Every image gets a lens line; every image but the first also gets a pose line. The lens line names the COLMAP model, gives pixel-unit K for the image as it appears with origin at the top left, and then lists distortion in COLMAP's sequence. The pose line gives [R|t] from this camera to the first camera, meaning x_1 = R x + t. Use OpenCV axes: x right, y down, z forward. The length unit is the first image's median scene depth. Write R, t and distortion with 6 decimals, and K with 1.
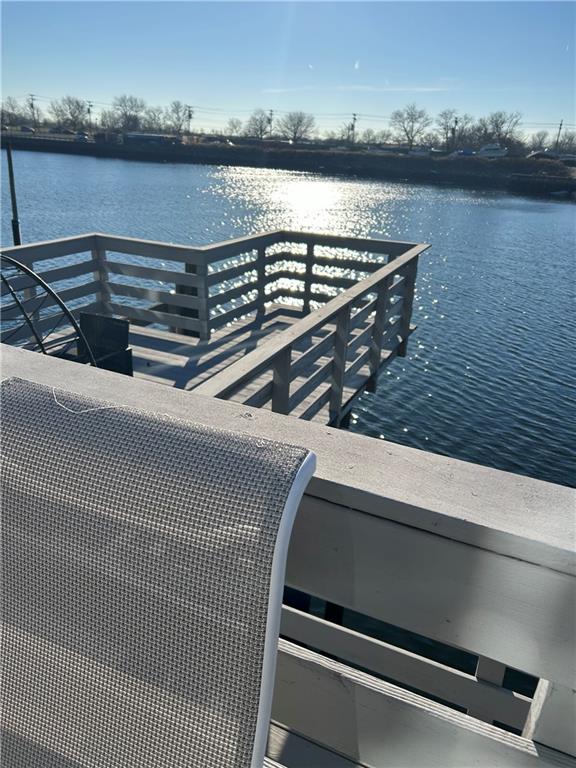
lens RADIAL K [[604.6, 0, 288.7], [0, 604.6, 384.5], [0, 0, 1]] dist [0.055201, -0.013406]
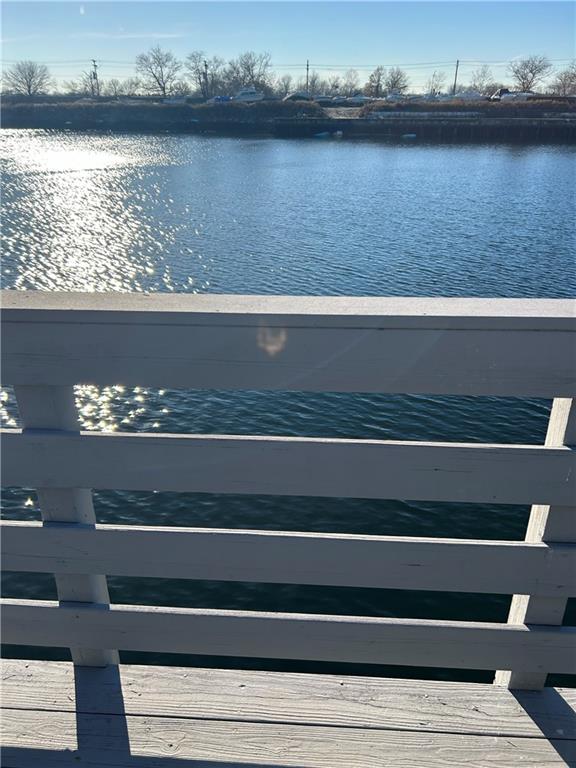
lens RADIAL K [[604.6, 0, 280.1], [0, 604.6, 384.2], [0, 0, 1]] dist [0.055201, -0.013406]
pose [[0.934574, -0.197544, 0.295885, 0.001848], [0.178203, 0.979753, 0.091253, -0.010581], [-0.307921, -0.032555, 0.950855, 0.041031]]
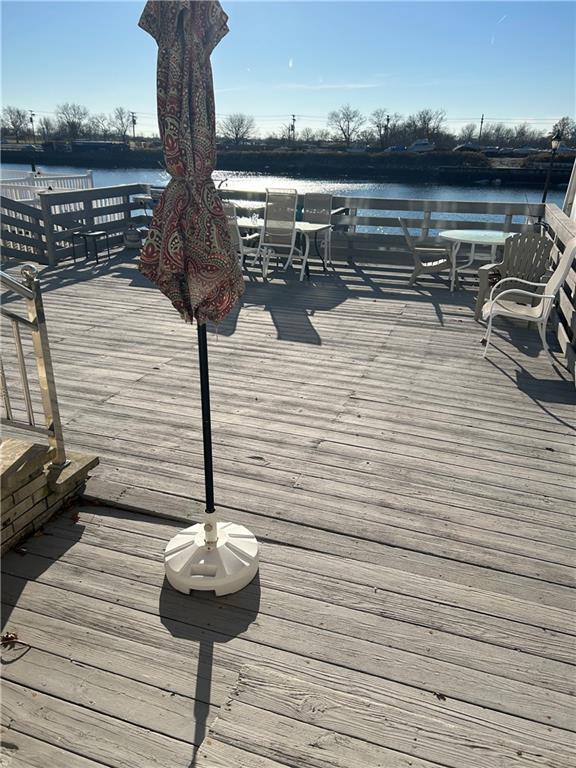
lens RADIAL K [[604.6, 0, 284.4], [0, 604.6, 387.9], [0, 0, 1]] dist [0.055201, -0.013406]
pose [[0.995612, -0.065983, 0.066362, -0.009712], [0.065577, 0.997813, 0.008278, 0.019193], [-0.066763, -0.003890, 0.997761, -0.056878]]
